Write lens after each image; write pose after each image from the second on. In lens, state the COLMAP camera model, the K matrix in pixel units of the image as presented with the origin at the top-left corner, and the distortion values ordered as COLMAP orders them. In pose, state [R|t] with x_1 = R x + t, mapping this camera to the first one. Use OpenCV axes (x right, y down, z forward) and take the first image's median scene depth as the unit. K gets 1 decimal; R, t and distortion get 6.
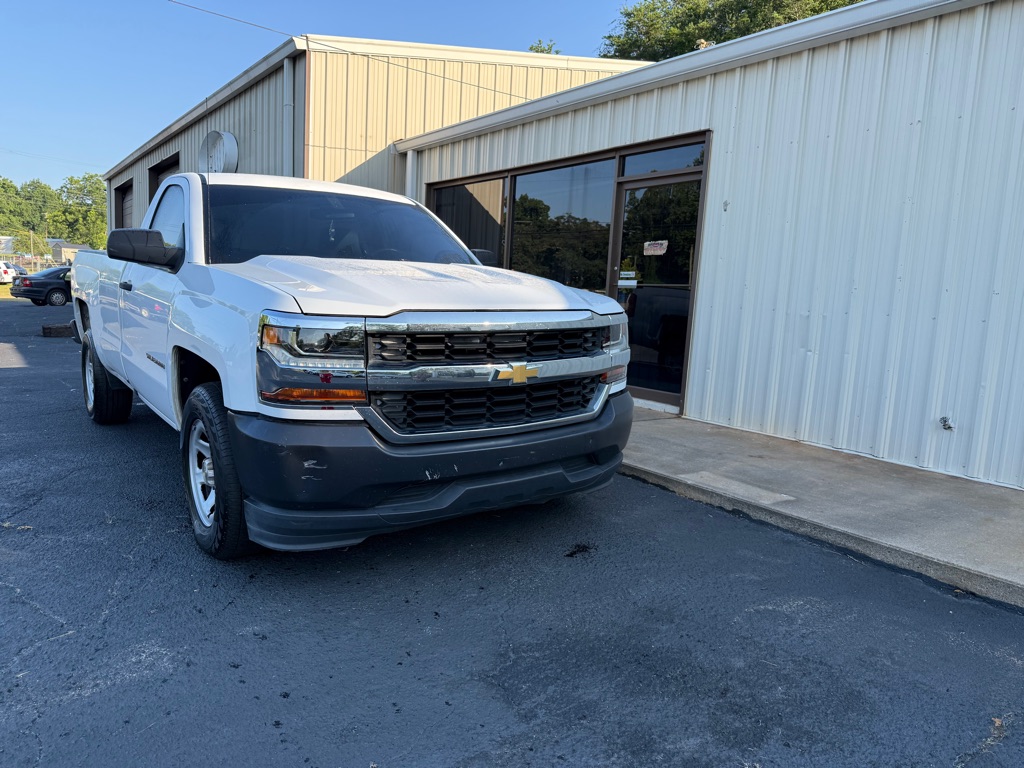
lens RADIAL K [[724.4, 0, 512.1], [0, 724.4, 386.8], [0, 0, 1]] dist [0.030316, -0.043703]
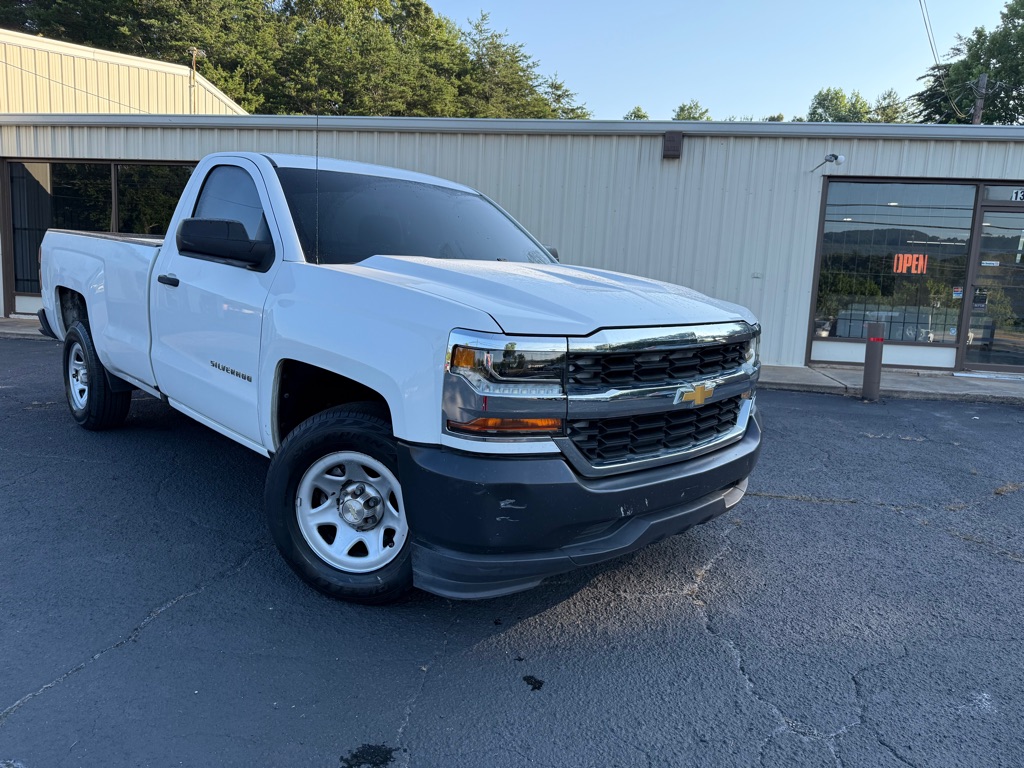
lens RADIAL K [[724.4, 0, 509.7], [0, 724.4, 383.3], [0, 0, 1]] dist [0.030316, -0.043703]
pose [[0.992044, -0.001375, 0.125888, -0.204973], [-0.001669, 0.999709, 0.024071, -0.032327], [-0.125884, -0.024089, 0.991752, 0.073200]]
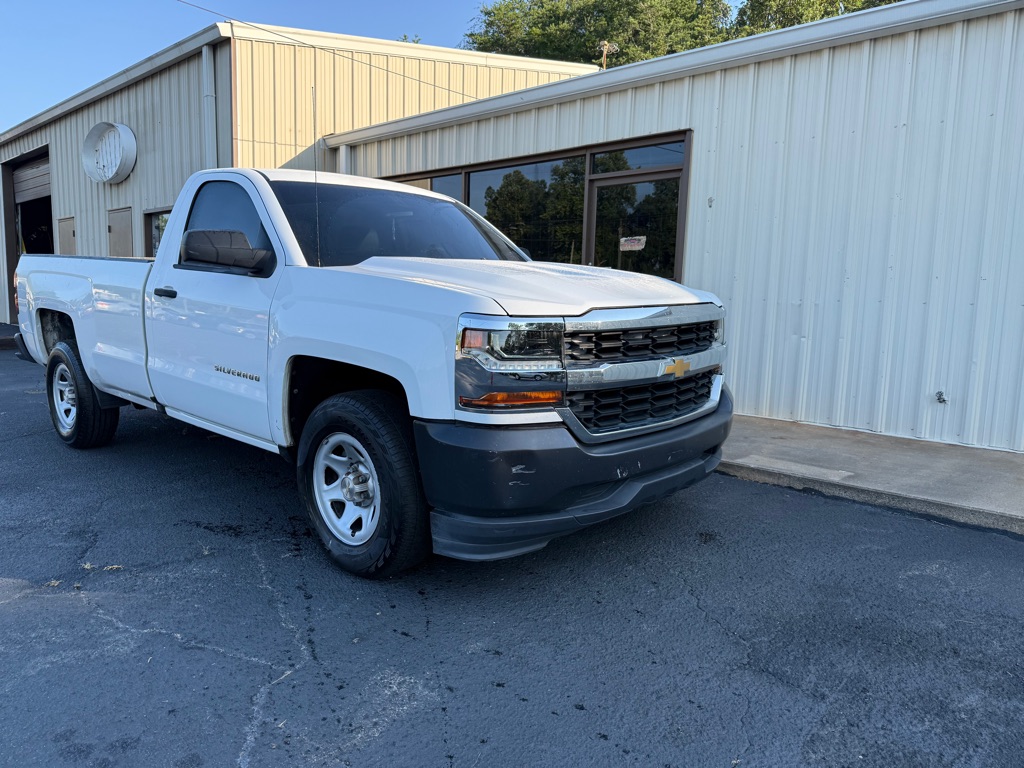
lens RADIAL K [[724.4, 0, 508.4], [0, 724.4, 387.3], [0, 0, 1]] dist [0.030316, -0.043703]
pose [[0.981660, -0.049908, 0.183994, -0.246942], [0.049115, 0.998754, 0.008864, -0.006852], [-0.184207, 0.000336, 0.982887, 0.027529]]
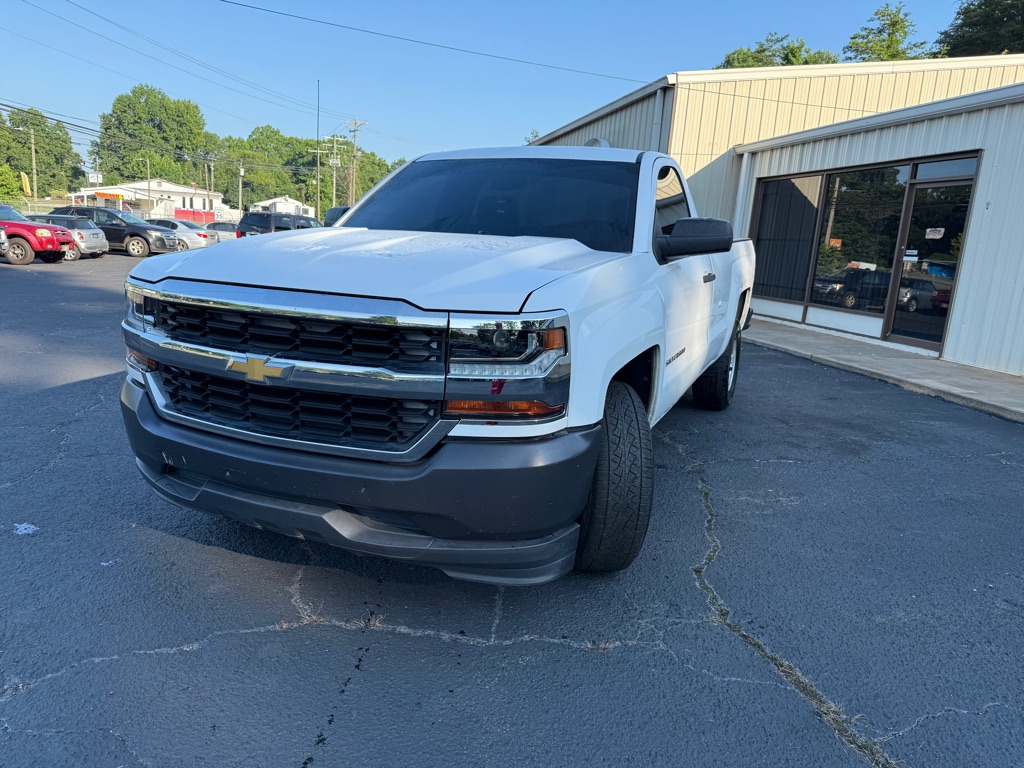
lens RADIAL K [[724.4, 0, 514.3], [0, 724.4, 385.3], [0, 0, 1]] dist [0.030316, -0.043703]
pose [[0.916700, 0.092047, -0.388829, 0.049173], [-0.076326, 0.995525, 0.055724, 0.100628], [0.392218, -0.021404, 0.919623, -0.769782]]
